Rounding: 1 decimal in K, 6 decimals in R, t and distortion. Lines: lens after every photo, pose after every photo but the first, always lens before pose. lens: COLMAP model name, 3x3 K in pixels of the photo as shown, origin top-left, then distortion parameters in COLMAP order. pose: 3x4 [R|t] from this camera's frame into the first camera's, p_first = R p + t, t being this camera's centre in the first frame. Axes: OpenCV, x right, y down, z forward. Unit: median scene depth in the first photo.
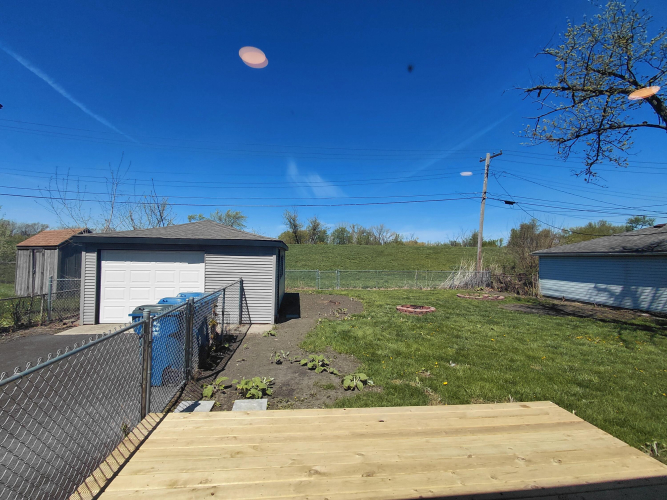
lens RADIAL K [[315.4, 0, 328.7], [0, 315.4, 251.6], [0, 0, 1]] dist [0.022670, -0.000048]
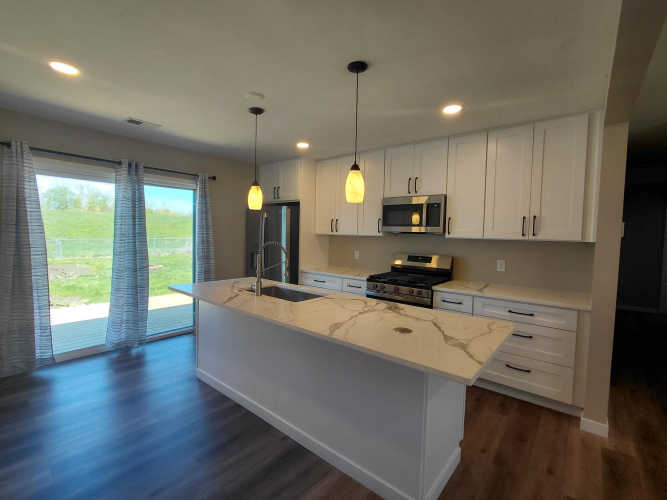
lens RADIAL K [[315.4, 0, 328.7], [0, 315.4, 251.6], [0, 0, 1]] dist [0.022670, -0.000048]
pose [[0.744581, -0.044002, 0.666080, -0.009205], [-0.018612, 0.996069, 0.086607, -0.000580], [-0.667272, -0.076884, 0.740835, -0.228207]]
